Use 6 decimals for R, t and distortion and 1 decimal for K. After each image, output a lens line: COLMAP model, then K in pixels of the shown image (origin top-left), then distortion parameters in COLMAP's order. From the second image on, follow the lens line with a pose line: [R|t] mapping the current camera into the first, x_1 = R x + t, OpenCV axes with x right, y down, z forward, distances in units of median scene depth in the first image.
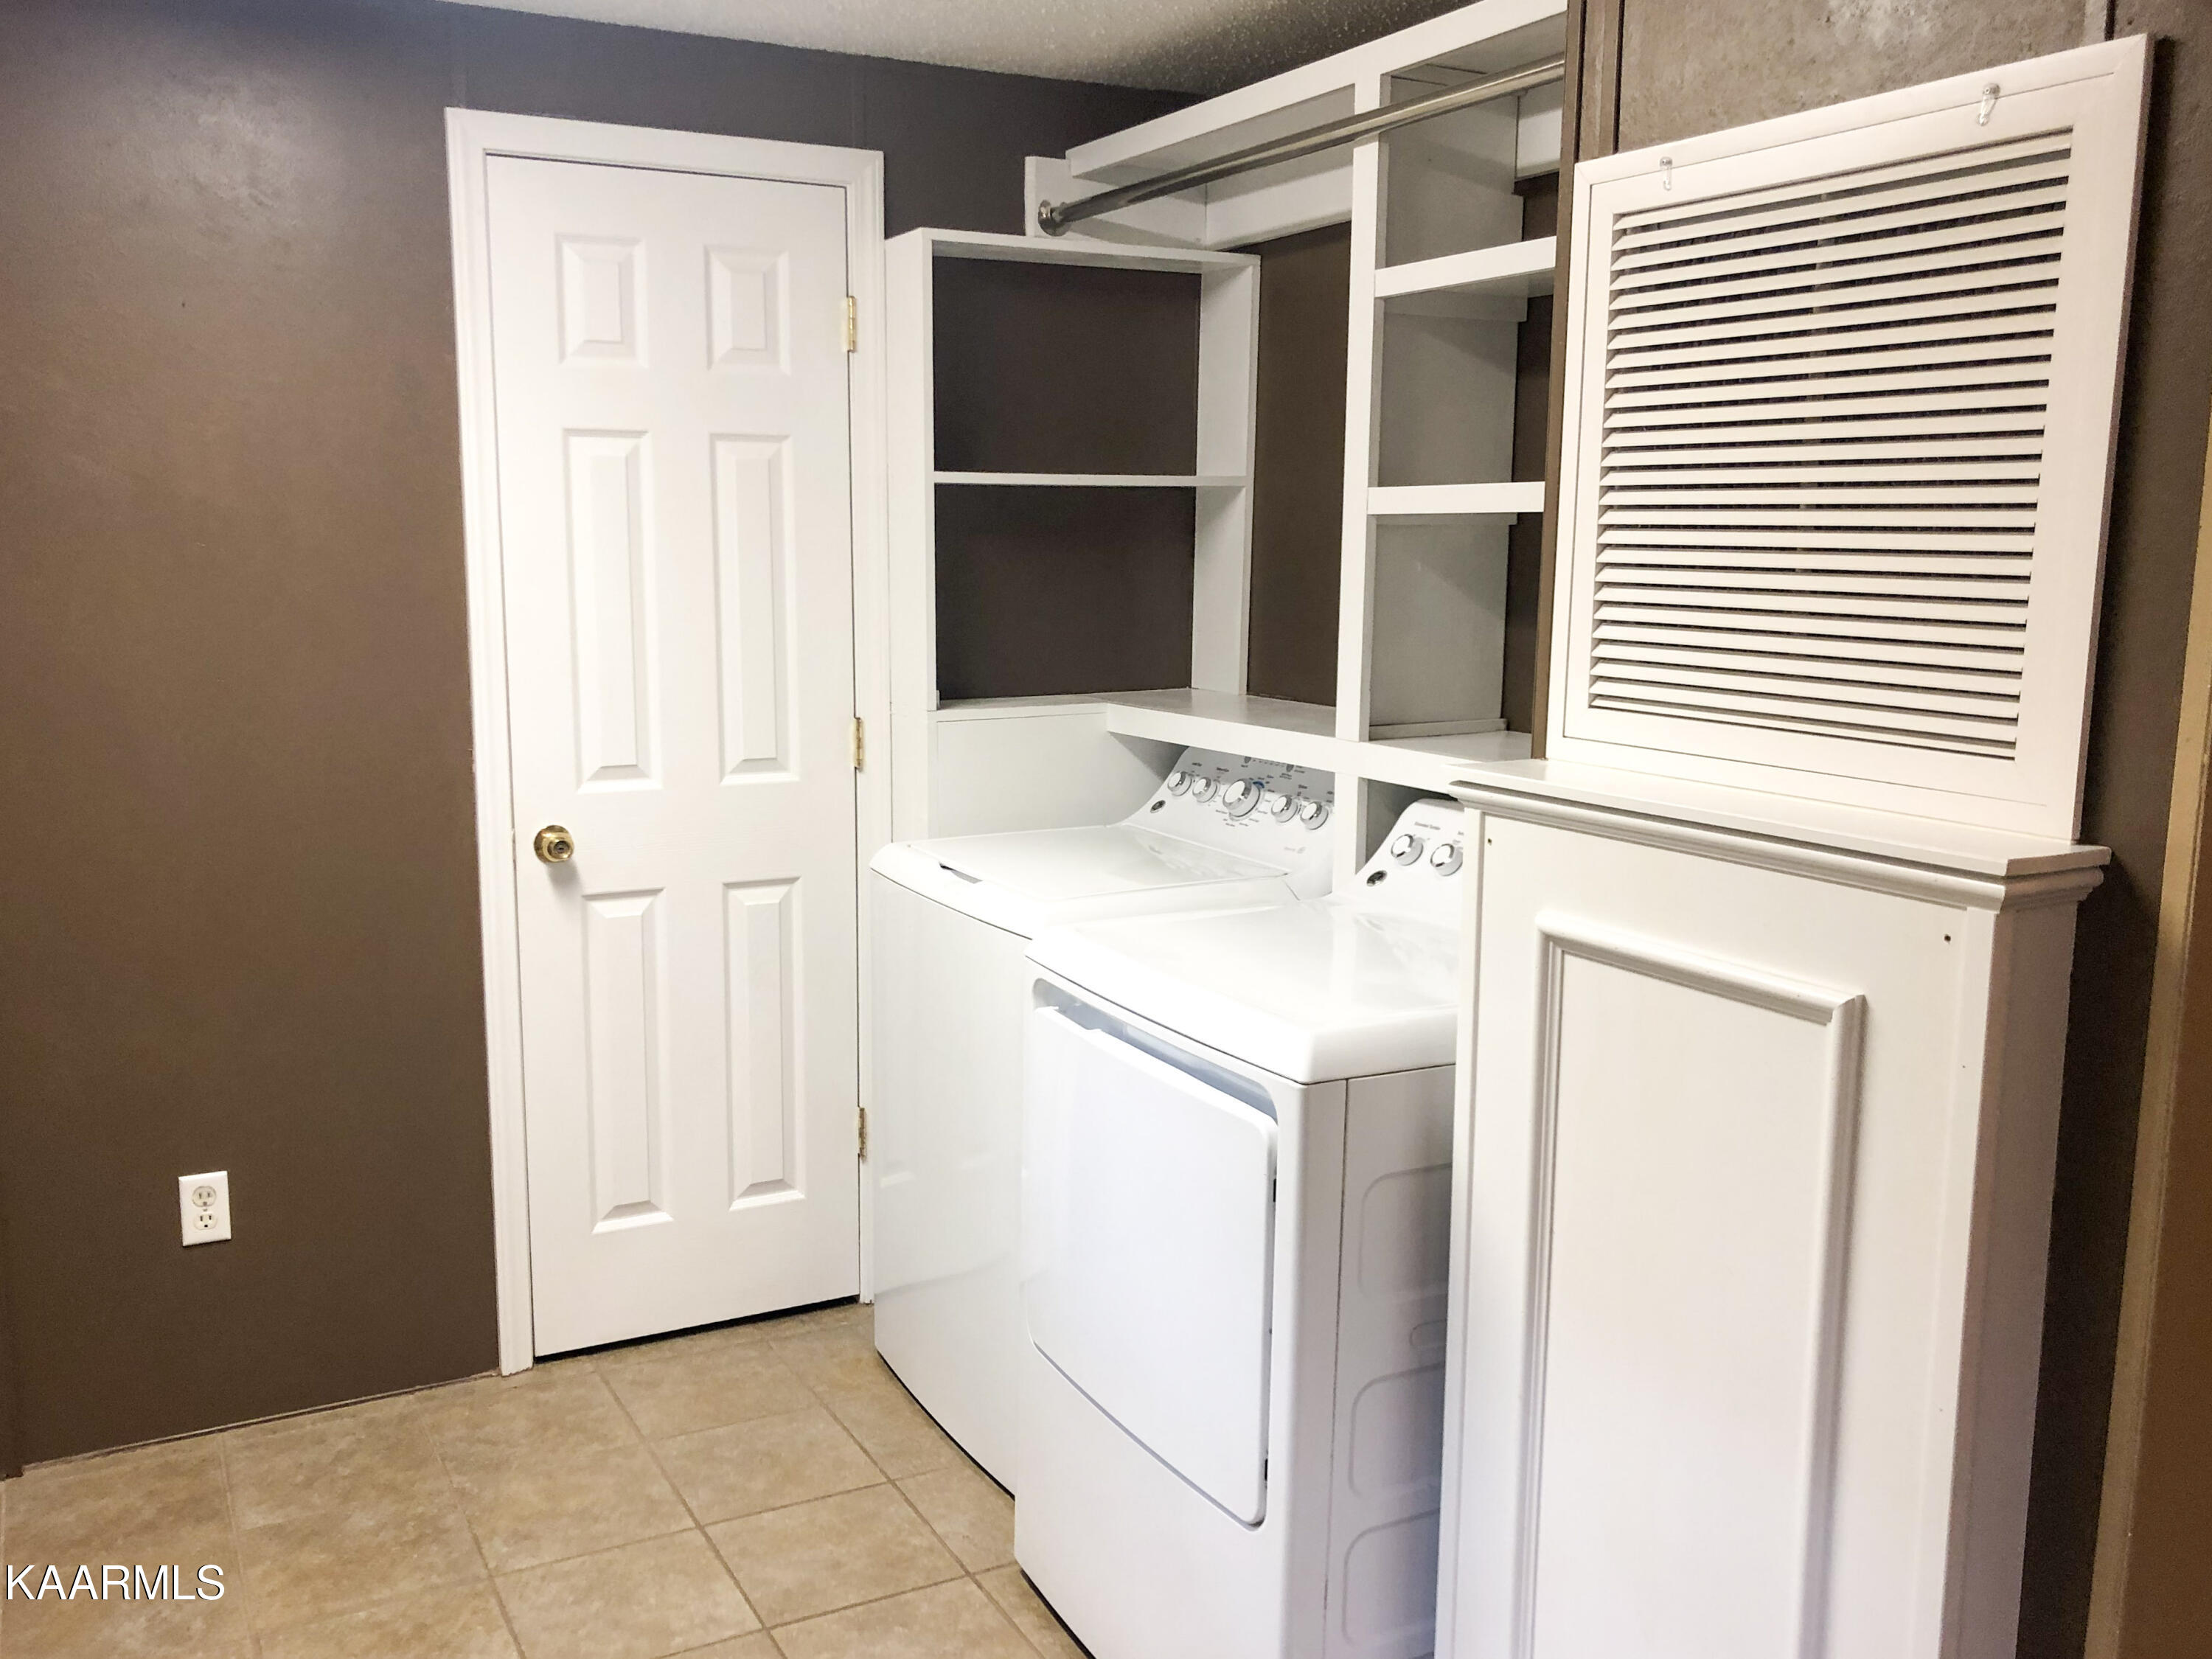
lens RADIAL K [[1955.8, 0, 1103.7], [0, 1955.8, 850.9], [0, 0, 1]] dist [0.053786, 0.004155]
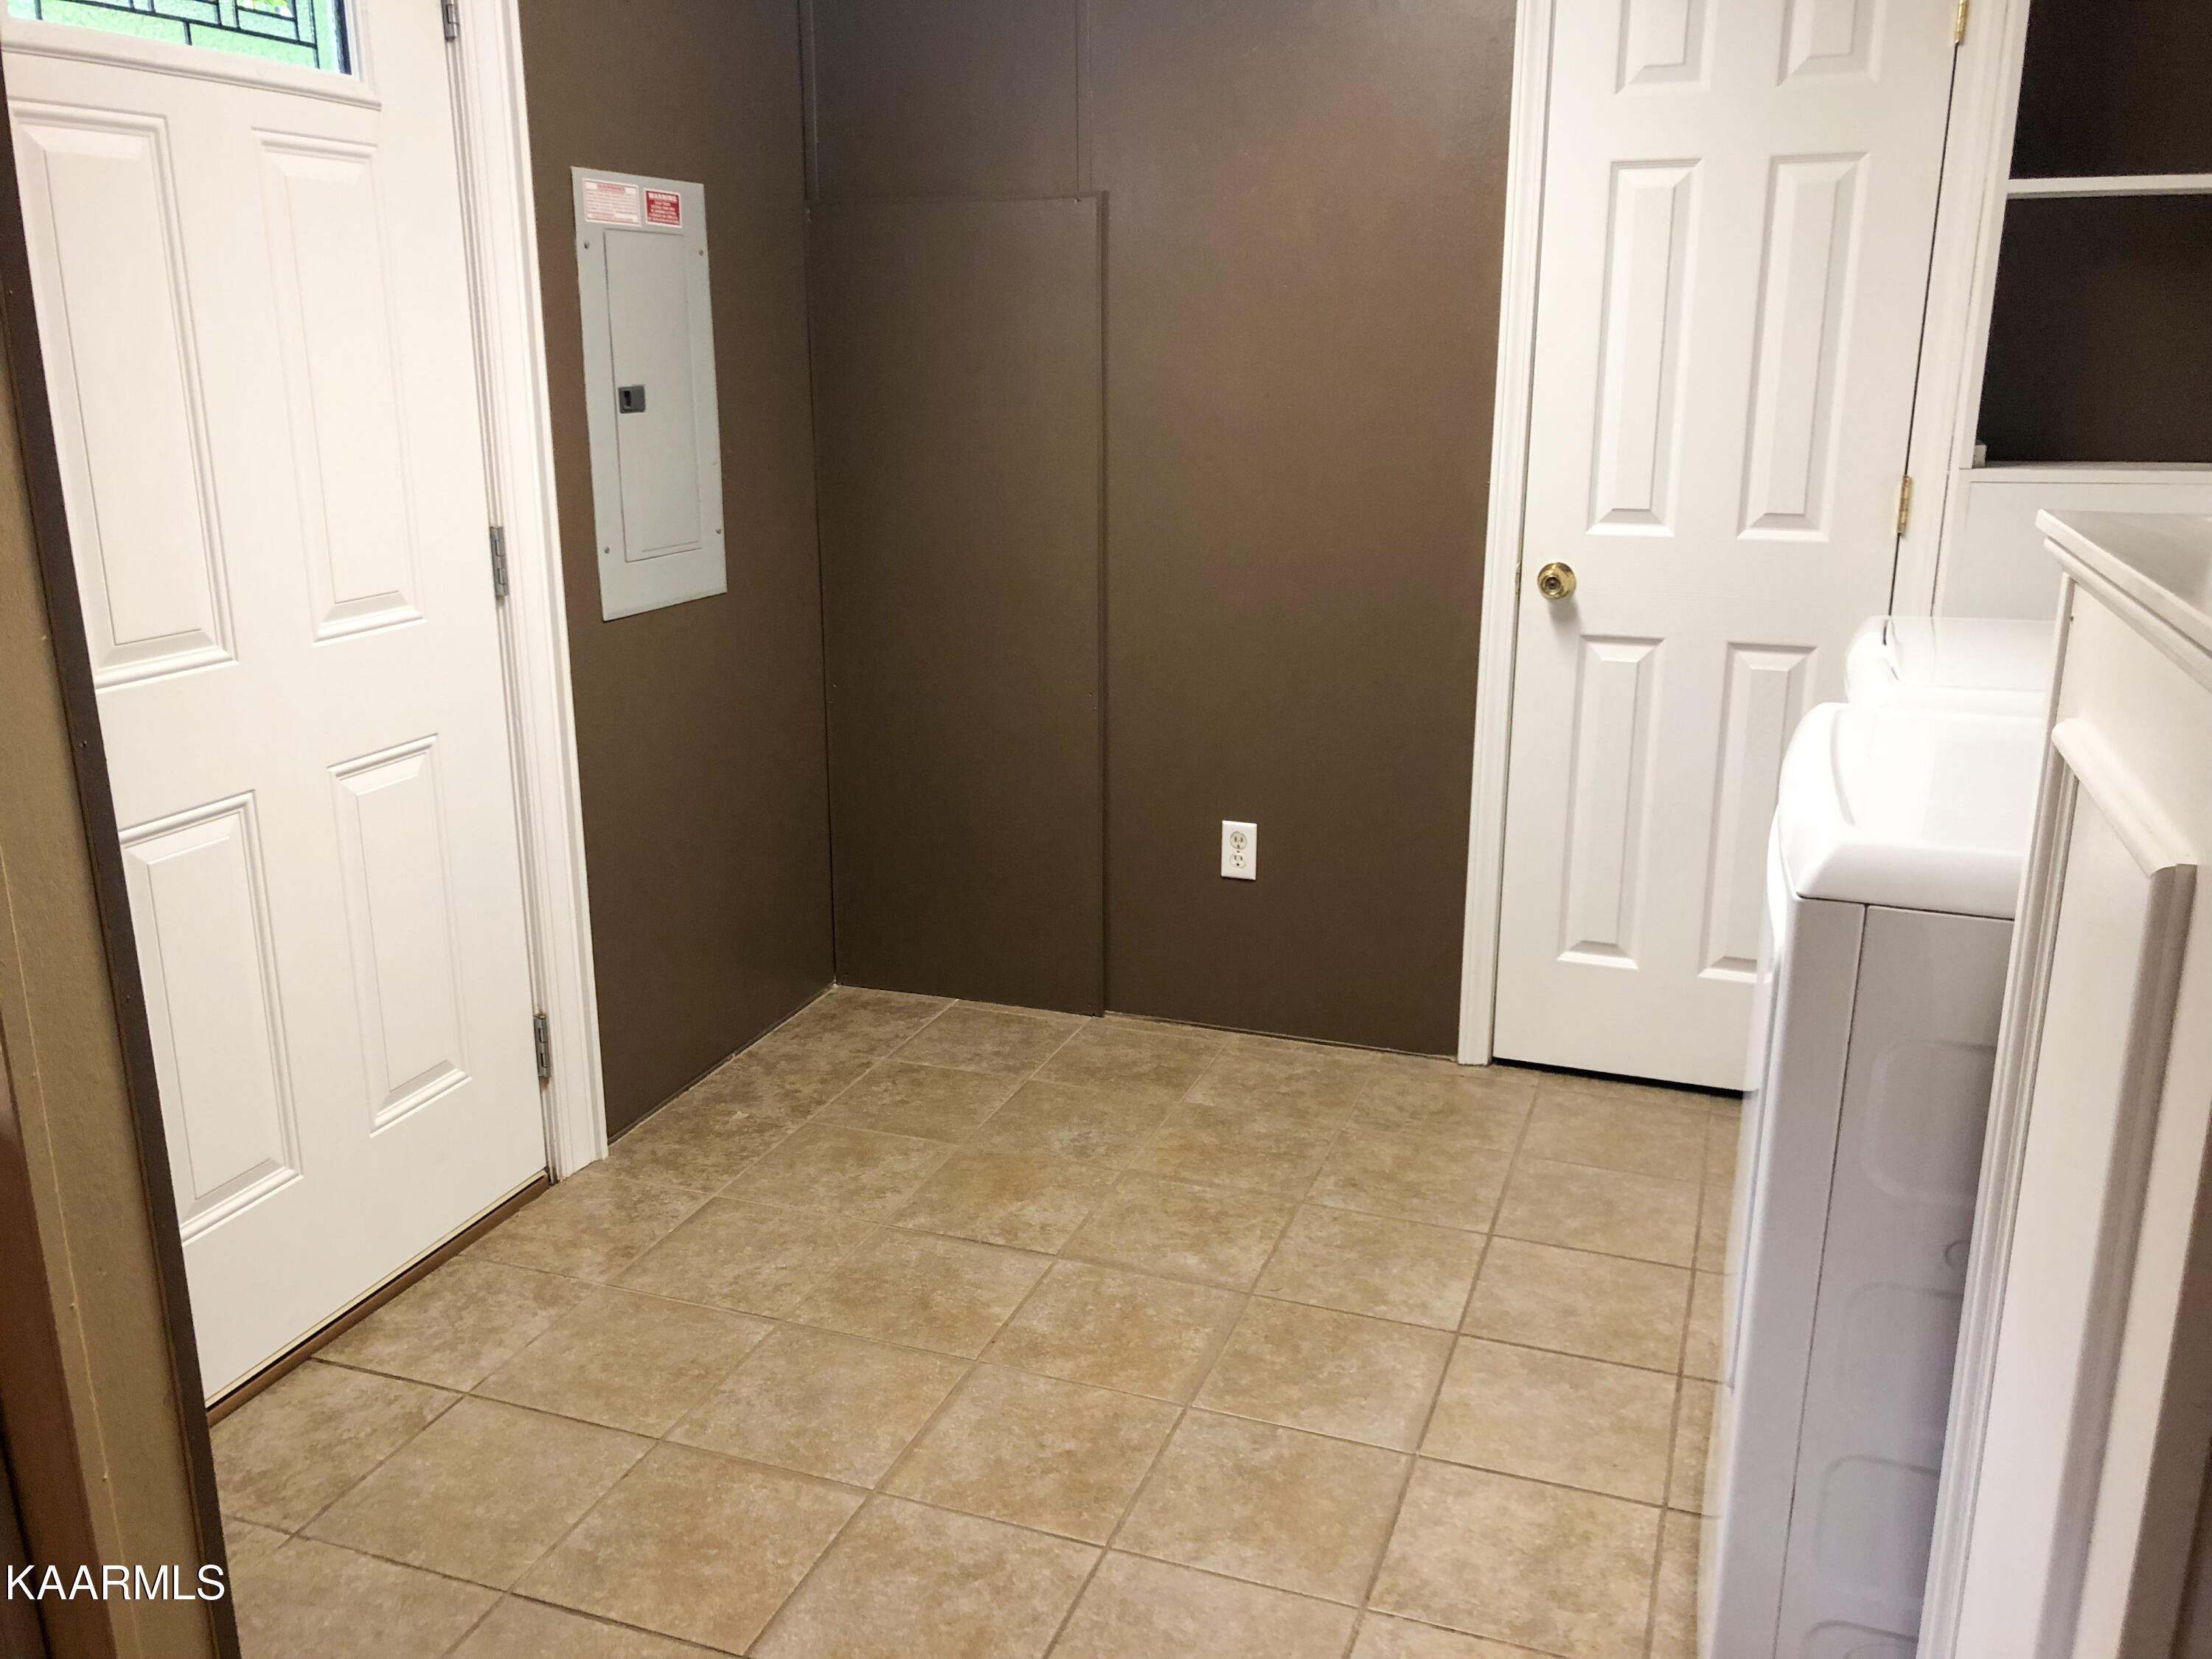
lens RADIAL K [[1828.5, 0, 1092.2], [0, 1828.5, 823.3], [0, 0, 1]] dist [0.035363, -0.025966]
pose [[0.662464, 0.189629, -0.724694, 0.289168], [-0.117683, 0.981761, 0.149318, 0.006578], [0.739792, -0.013633, 0.672698, 0.171960]]
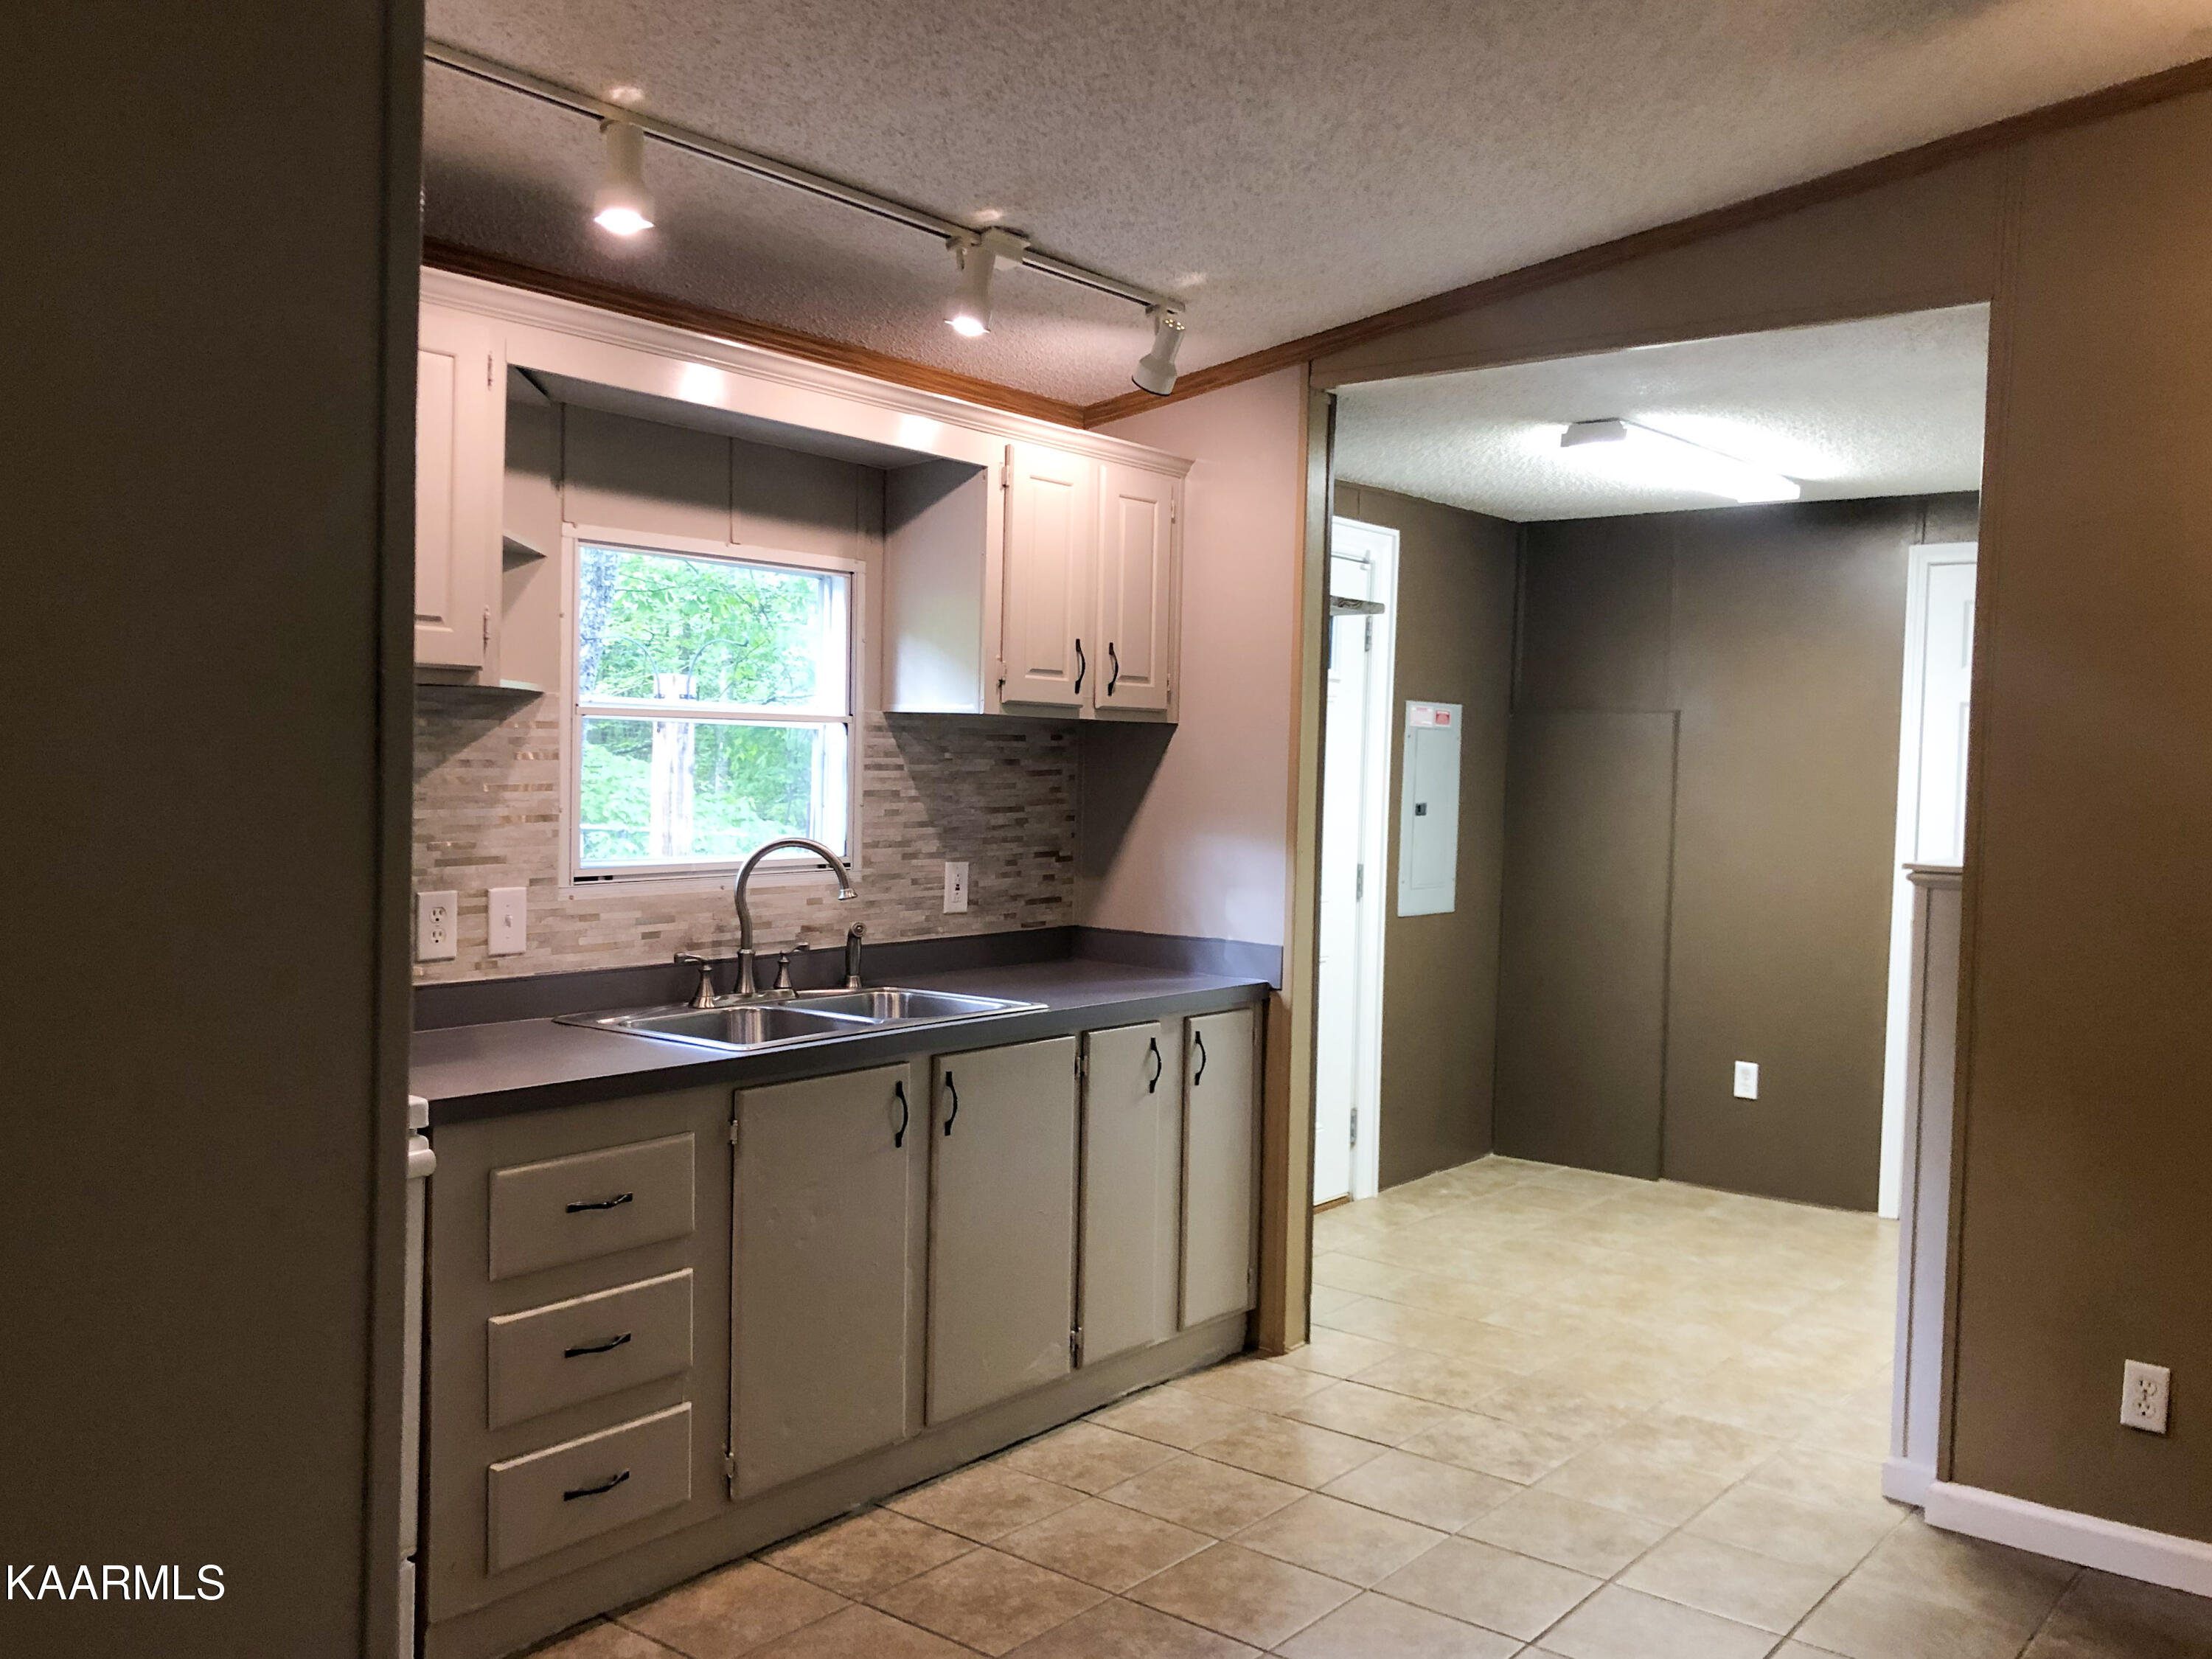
lens RADIAL K [[1828.5, 0, 1095.1], [0, 1828.5, 827.8], [0, 0, 1]] dist [0.035363, -0.025966]
pose [[0.386390, 0.044353, -0.921269, 1.010382], [-0.177484, 0.983751, -0.027078, 0.090343], [0.905098, 0.173973, 0.387983, -0.394734]]
